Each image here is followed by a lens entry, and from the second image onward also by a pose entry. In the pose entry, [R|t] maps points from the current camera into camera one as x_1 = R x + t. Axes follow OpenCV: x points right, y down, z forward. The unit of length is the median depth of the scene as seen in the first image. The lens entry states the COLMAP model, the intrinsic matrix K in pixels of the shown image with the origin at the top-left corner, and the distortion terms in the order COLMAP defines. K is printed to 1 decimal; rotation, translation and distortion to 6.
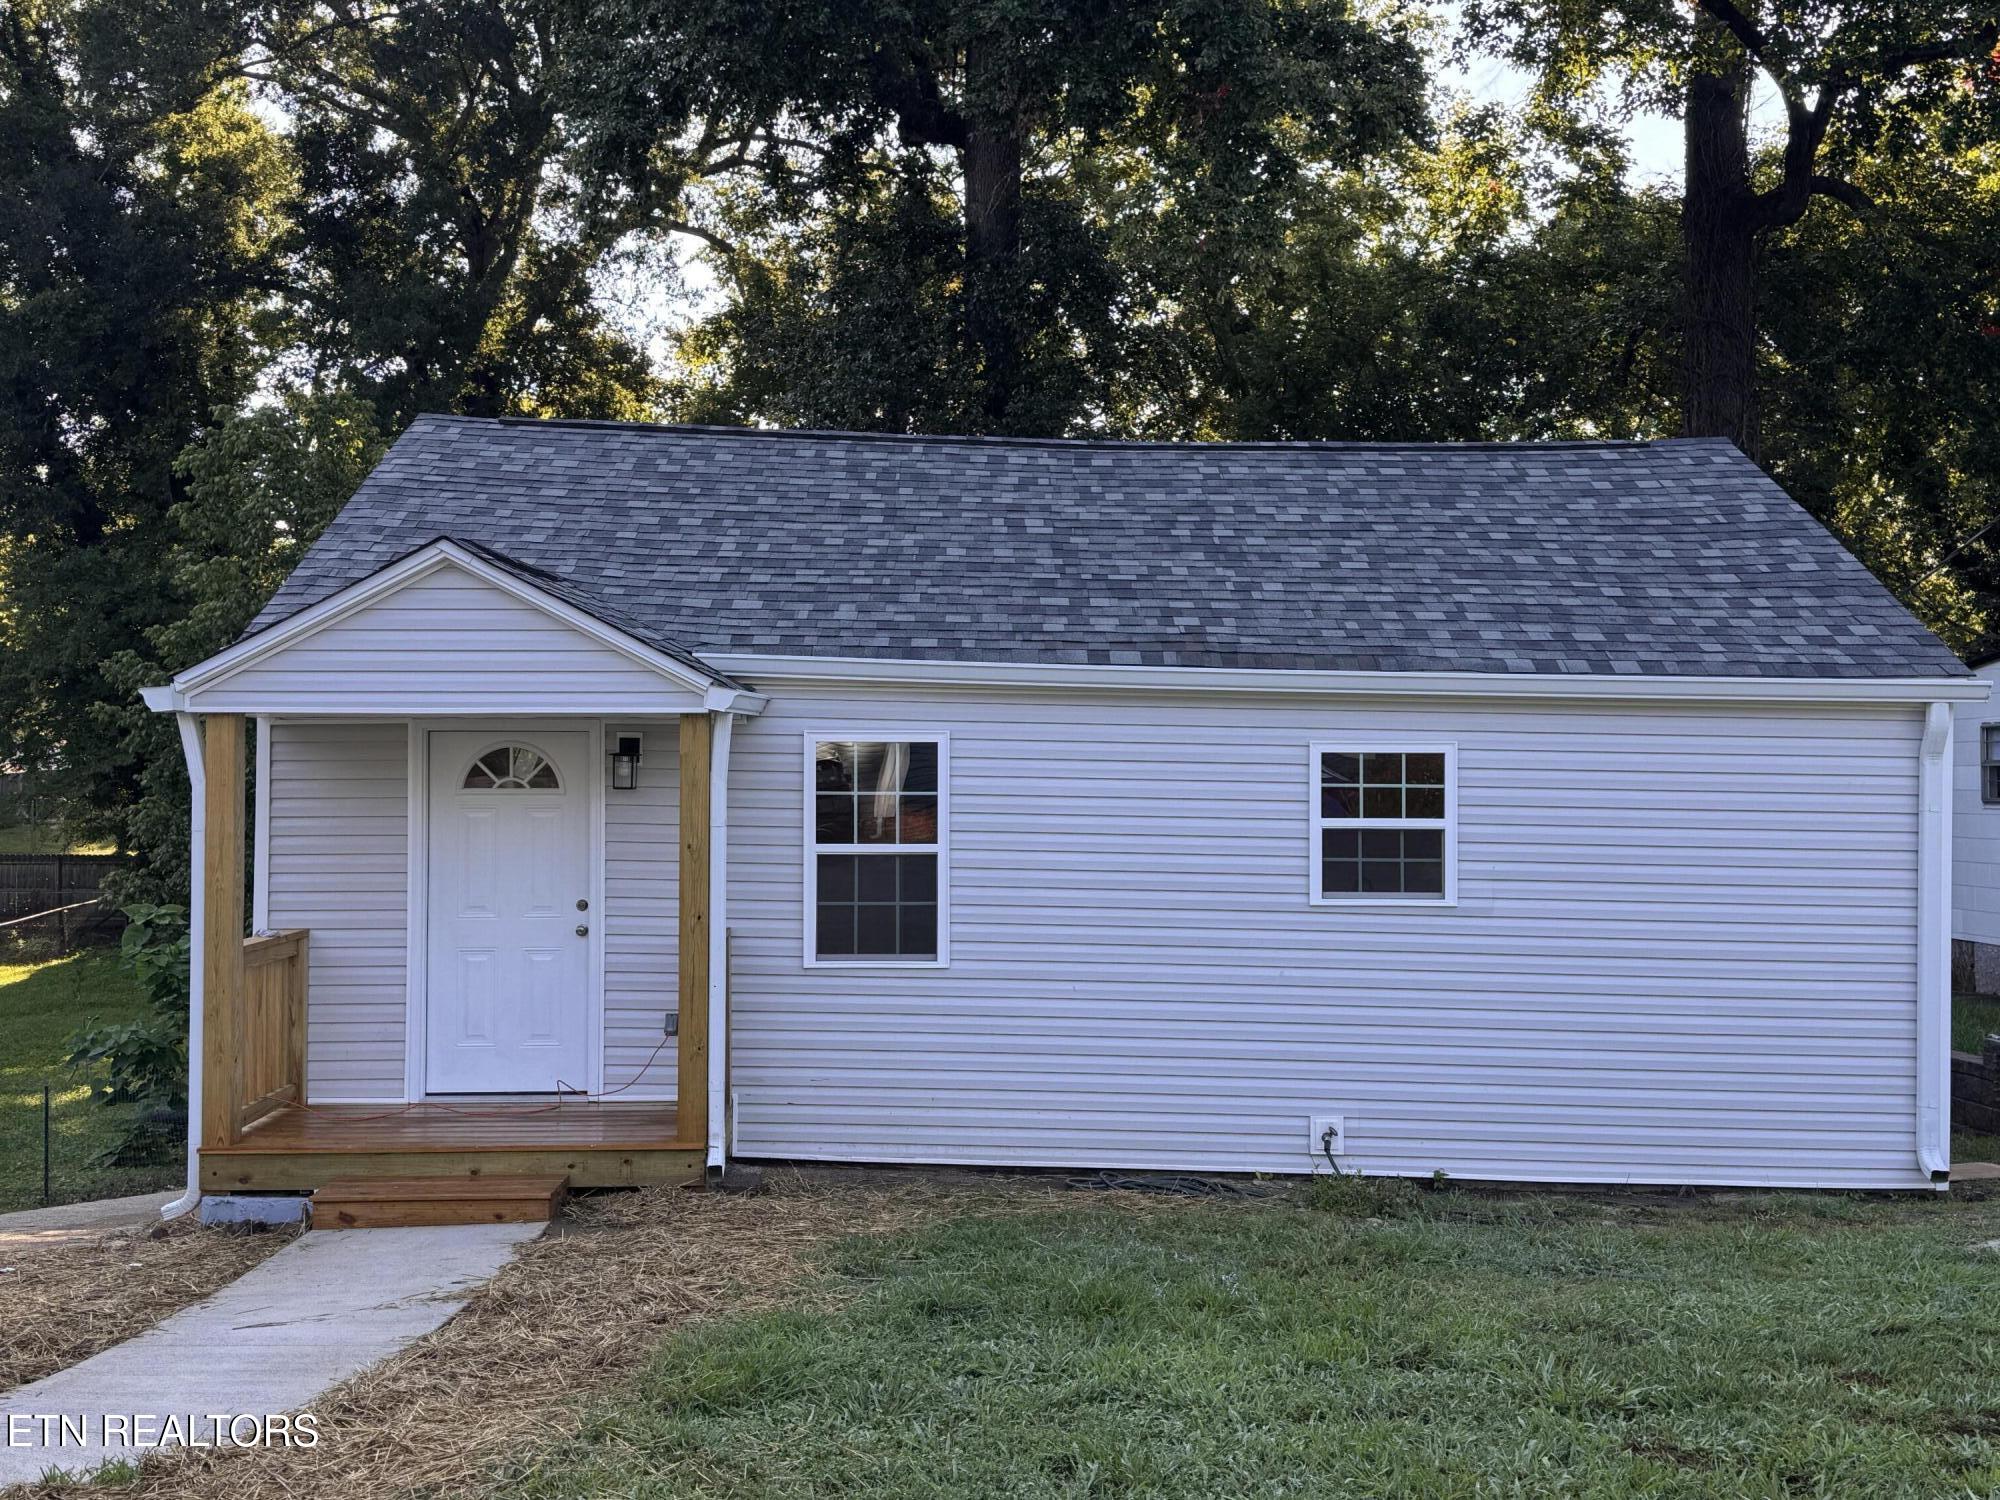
lens RADIAL K [[2078.5, 0, 992.0], [0, 2078.5, 738.6], [0, 0, 1]] dist [0.080784, 0.000000]
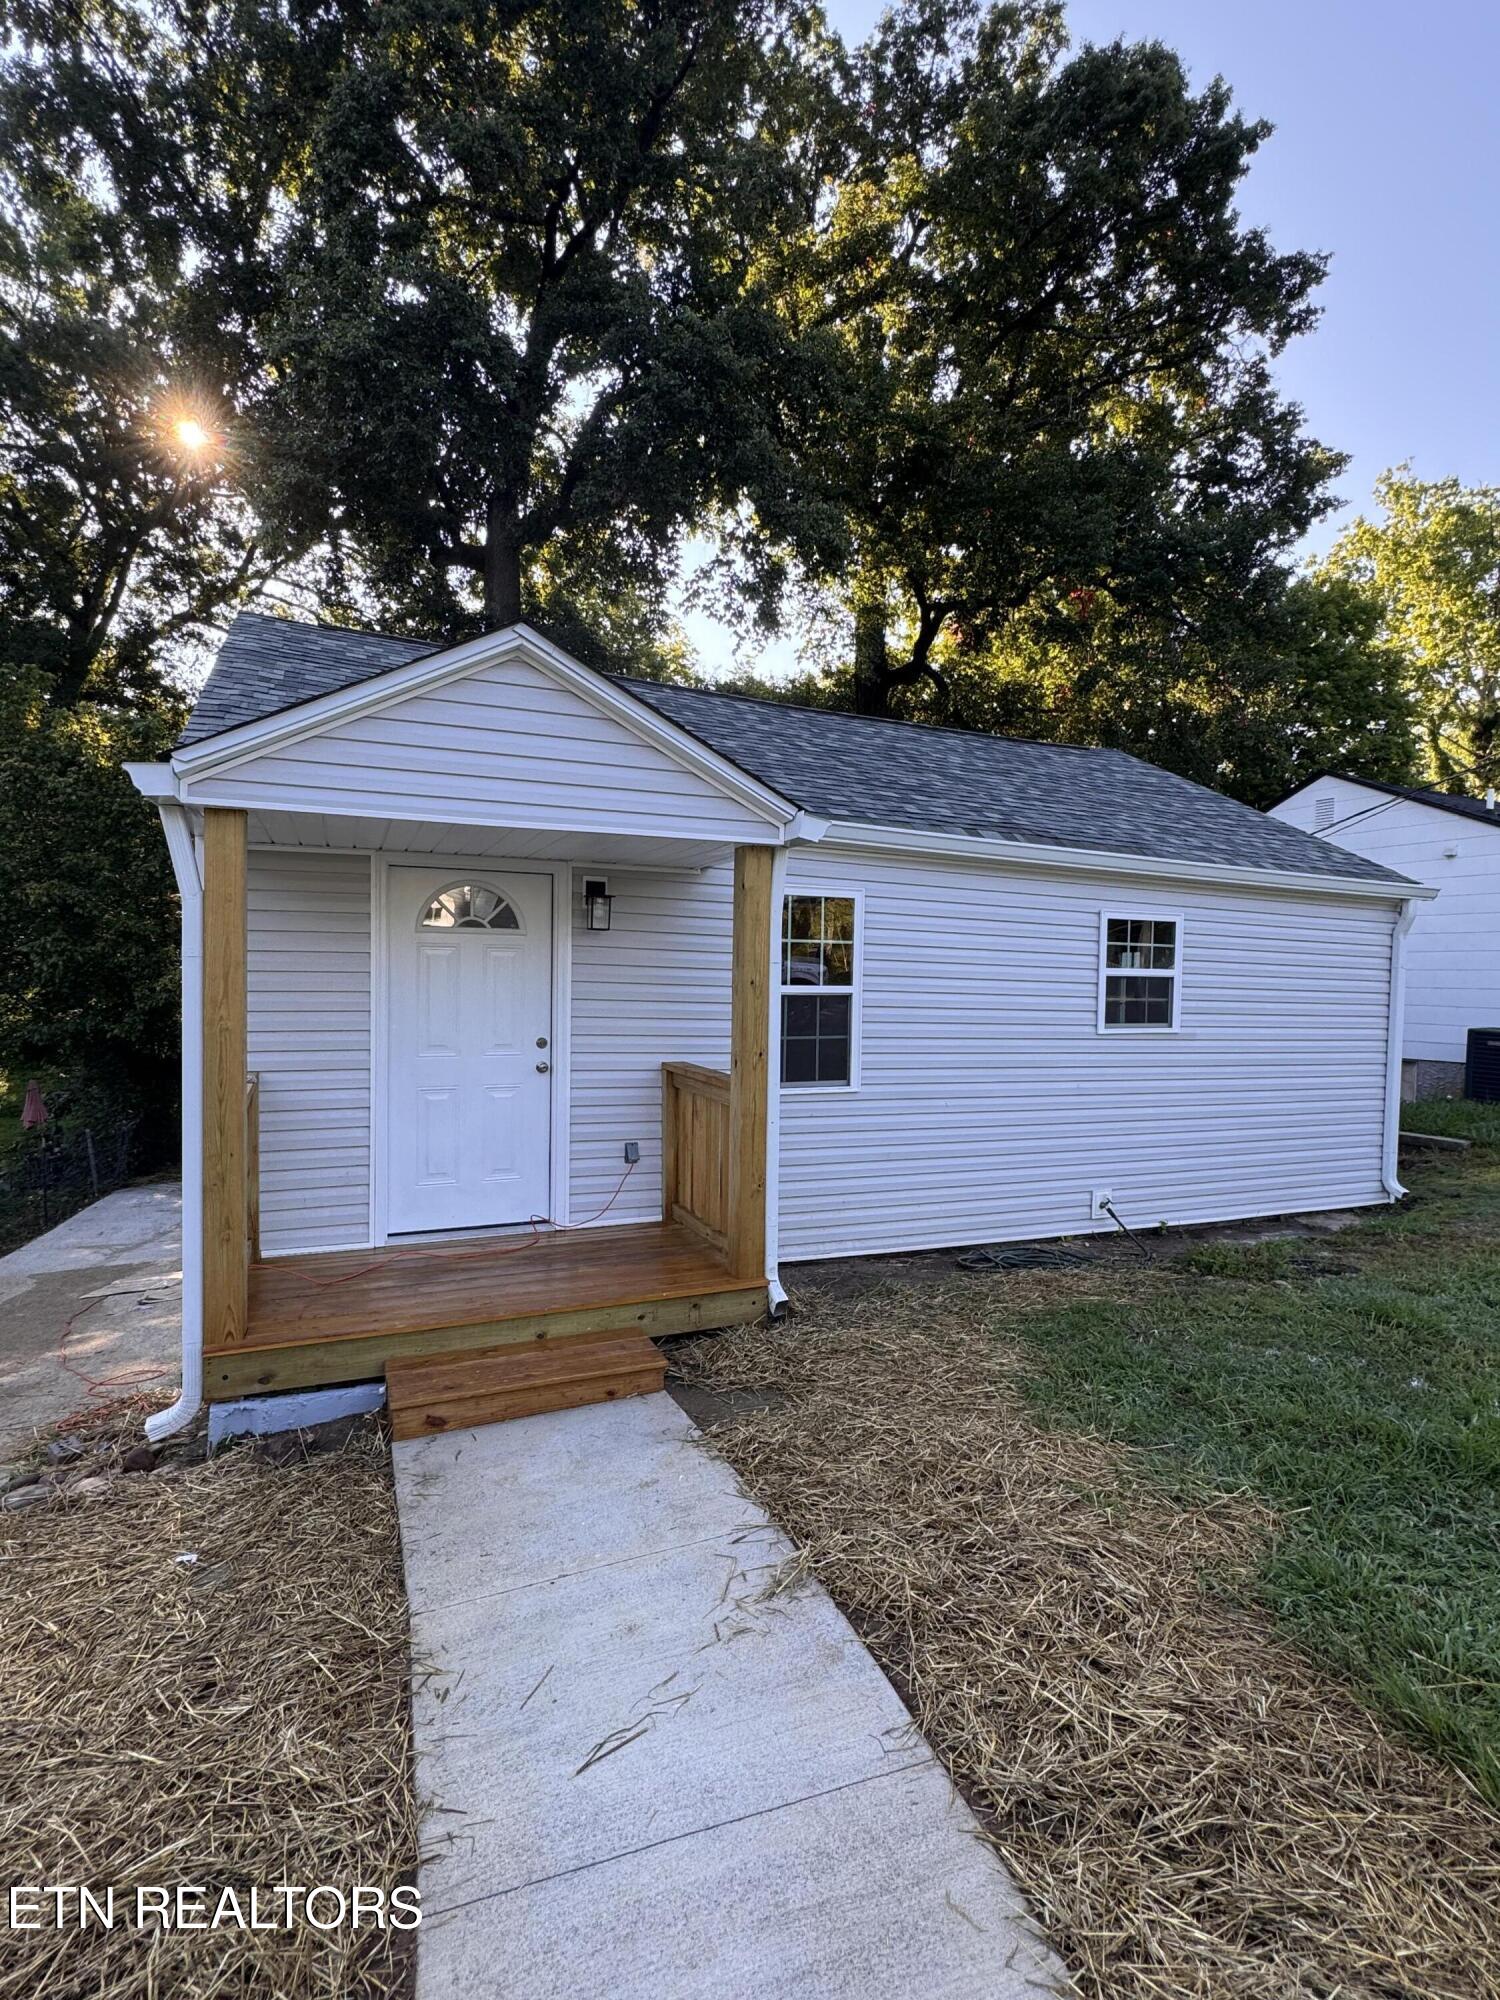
lens RADIAL K [[977.6, 0, 751.2], [0, 977.6, 1002.7], [0, 0, 1]] dist [0.001592, -0.002237]
pose [[0.920258, -0.000265, 0.391311, -0.293327], [-0.019315, 0.998750, 0.046100, 0.035872], [-0.390835, -0.049982, 0.919103, 0.516848]]
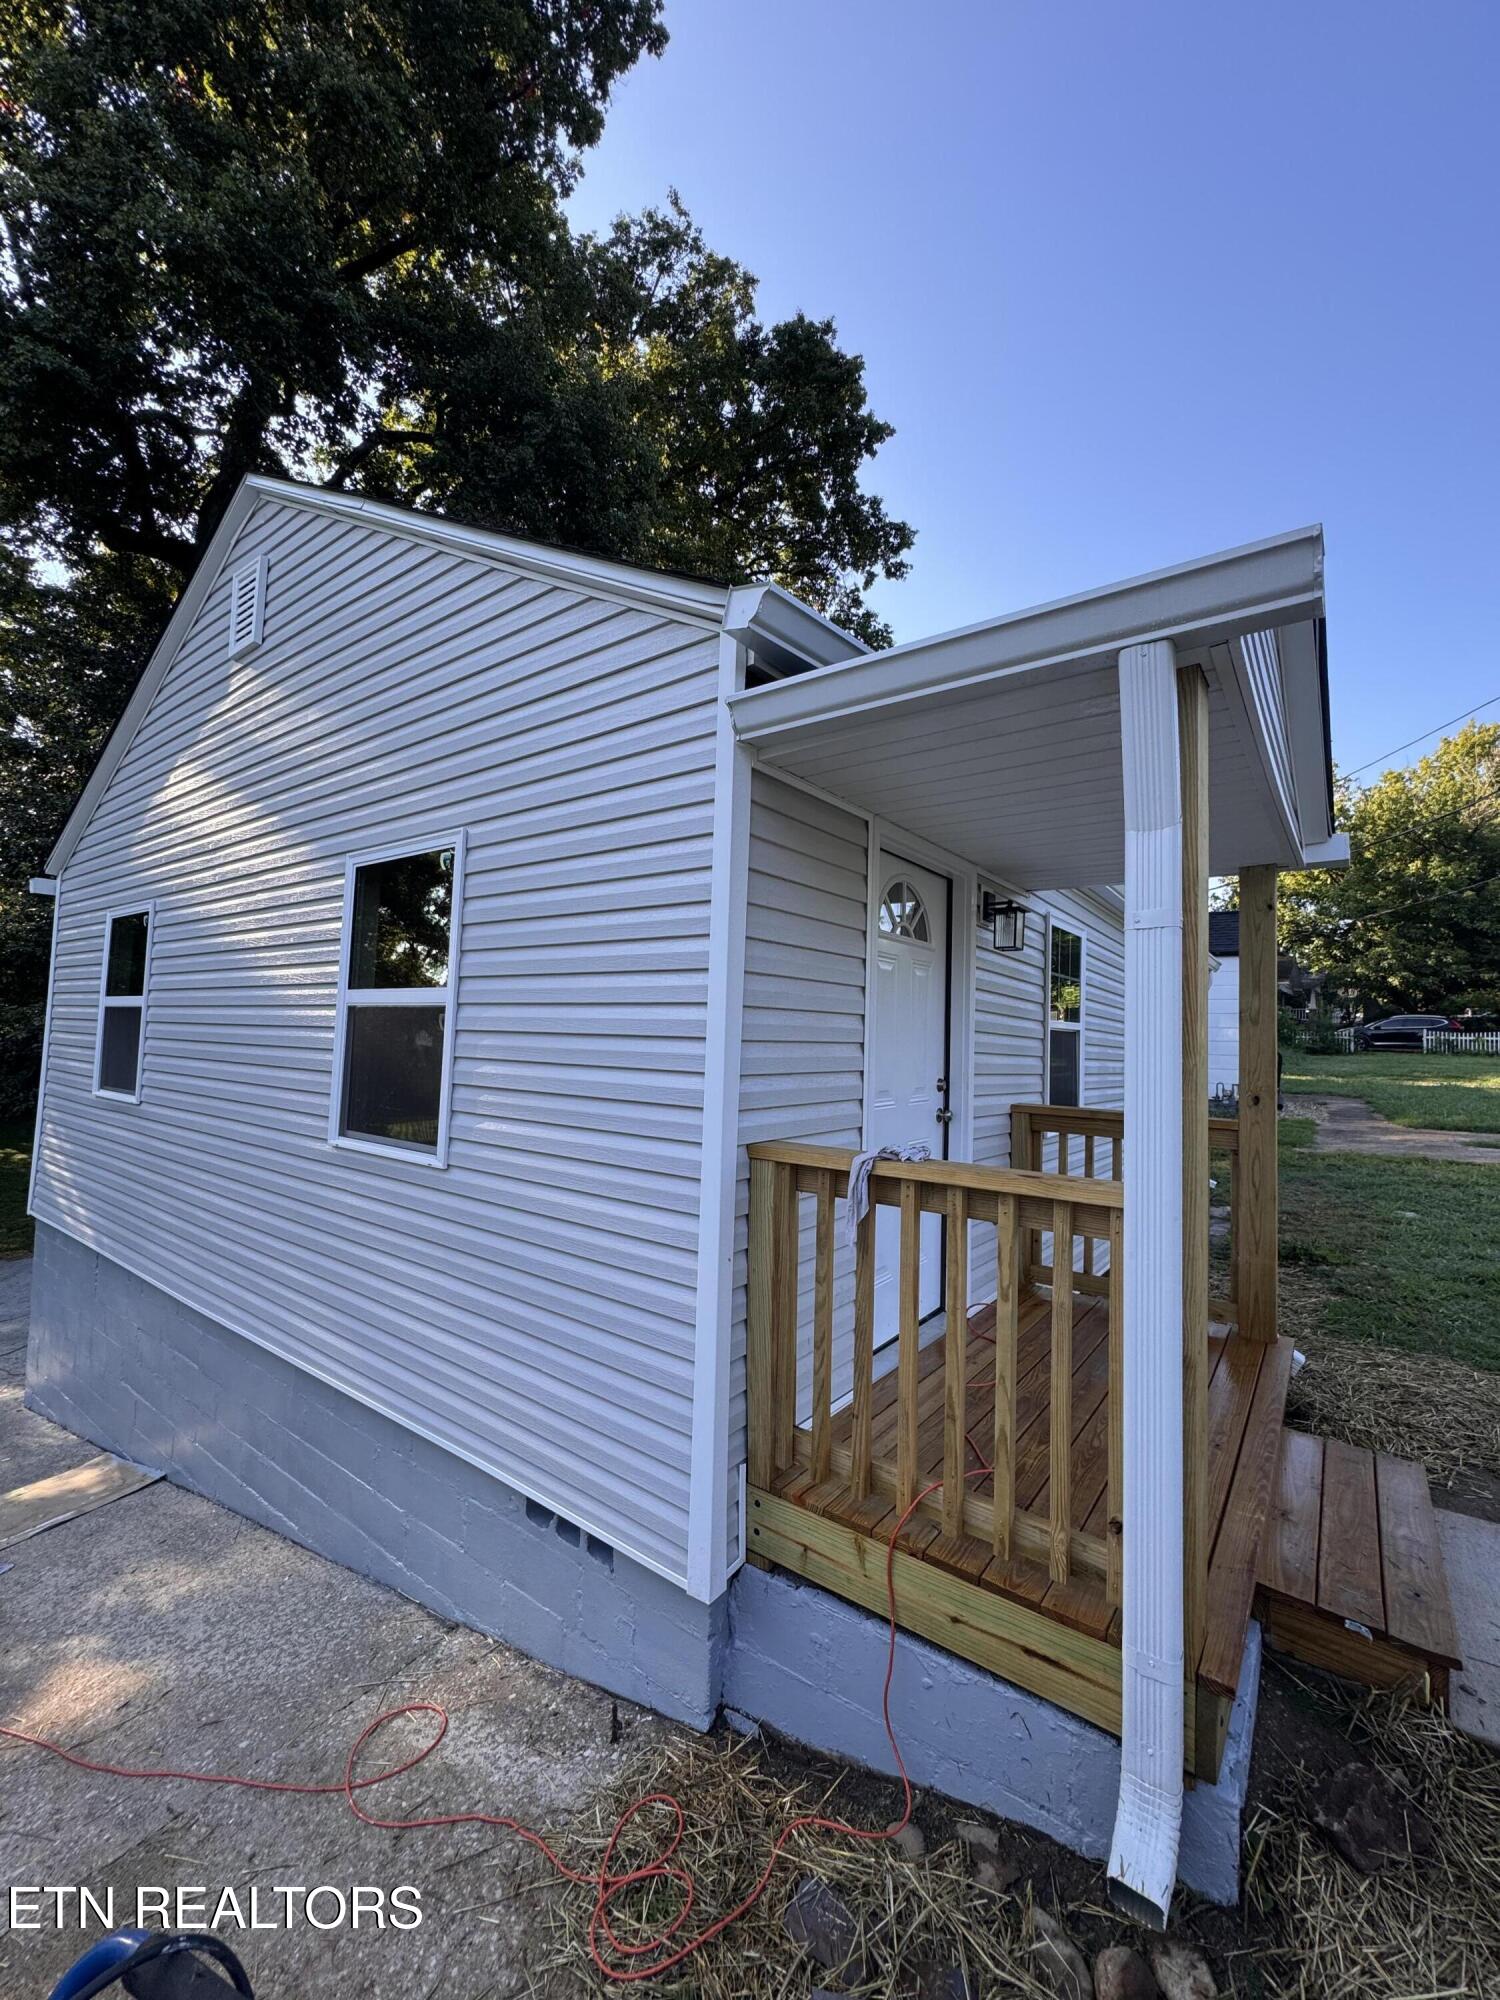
lens RADIAL K [[799.9, 0, 753.2], [0, 799.9, 1002.5], [0, 0, 1]] dist [-0.001523, -0.000267]
pose [[0.605102, 0.047637, 0.794722, -0.504147], [-0.034409, 0.998840, -0.033673, 0.061809], [-0.795404, -0.006970, 0.606039, 0.878264]]
